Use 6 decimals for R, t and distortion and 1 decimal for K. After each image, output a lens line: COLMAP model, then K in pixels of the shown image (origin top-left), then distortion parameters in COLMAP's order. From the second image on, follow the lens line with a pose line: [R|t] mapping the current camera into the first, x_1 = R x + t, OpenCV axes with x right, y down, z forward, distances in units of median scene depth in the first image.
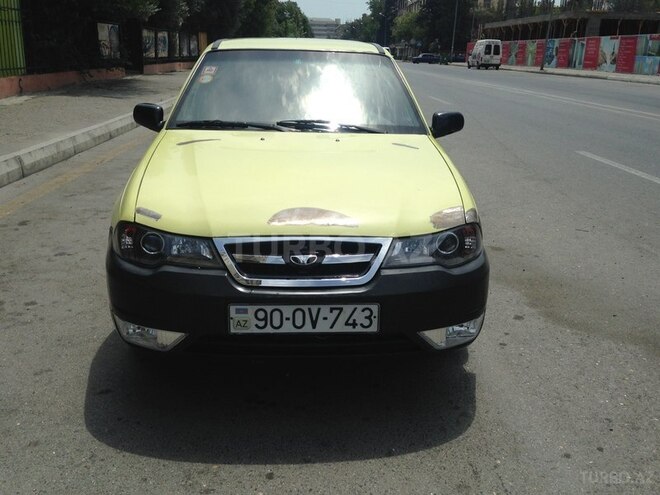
lens RADIAL K [[673.1, 0, 327.6], [0, 673.1, 241.7], [0, 0, 1]] dist [0.203065, -0.330516]
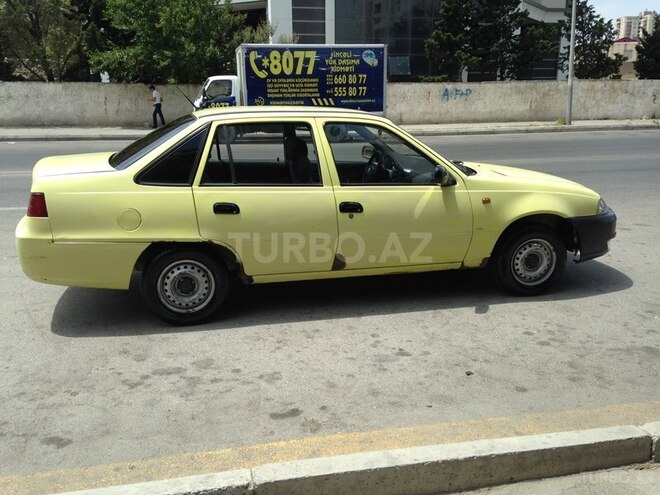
lens RADIAL K [[619.3, 0, 330.0], [0, 619.3, 247.5], [0, 0, 1]] dist [0.090788, -0.014914]
pose [[-0.177088, -0.274490, 0.945143, -0.833914], [0.265885, 0.911270, 0.314470, -0.297390], [-0.947599, 0.306989, -0.088393, 0.841787]]
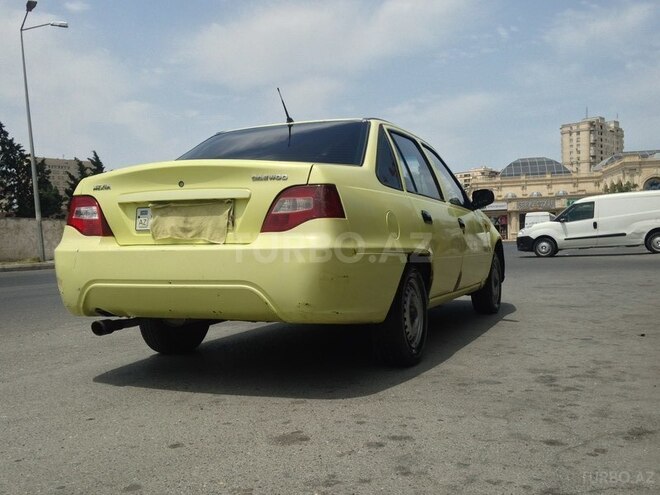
lens RADIAL K [[673.1, 0, 327.6], [0, 673.1, 241.7], [0, 0, 1]] dist [0.203065, -0.330516]
pose [[-0.892189, -0.012511, 0.451489, -0.379521], [0.119824, 0.957241, 0.263309, -0.312446], [-0.435478, 0.289021, -0.852541, 1.463201]]
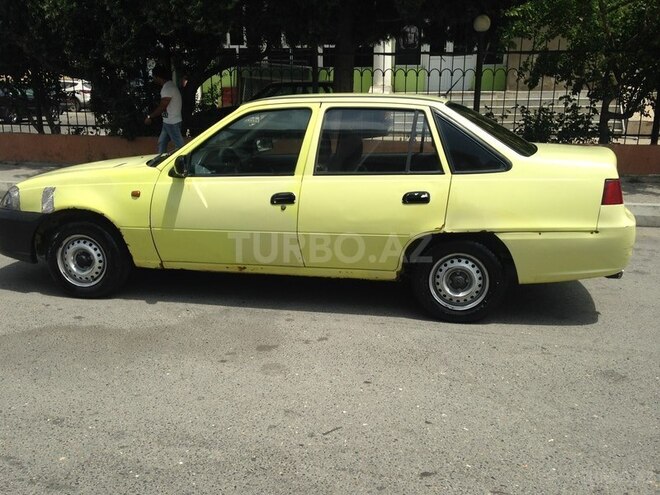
lens RADIAL K [[685.6, 0, 344.6], [0, 685.6, 239.7], [0, 0, 1]] dist [0.139938, -0.252865]
pose [[-0.244353, 0.174164, -0.953918, 0.780052], [-0.276490, 0.930387, 0.240693, -0.261501], [0.929433, 0.322562, -0.179188, 0.960910]]
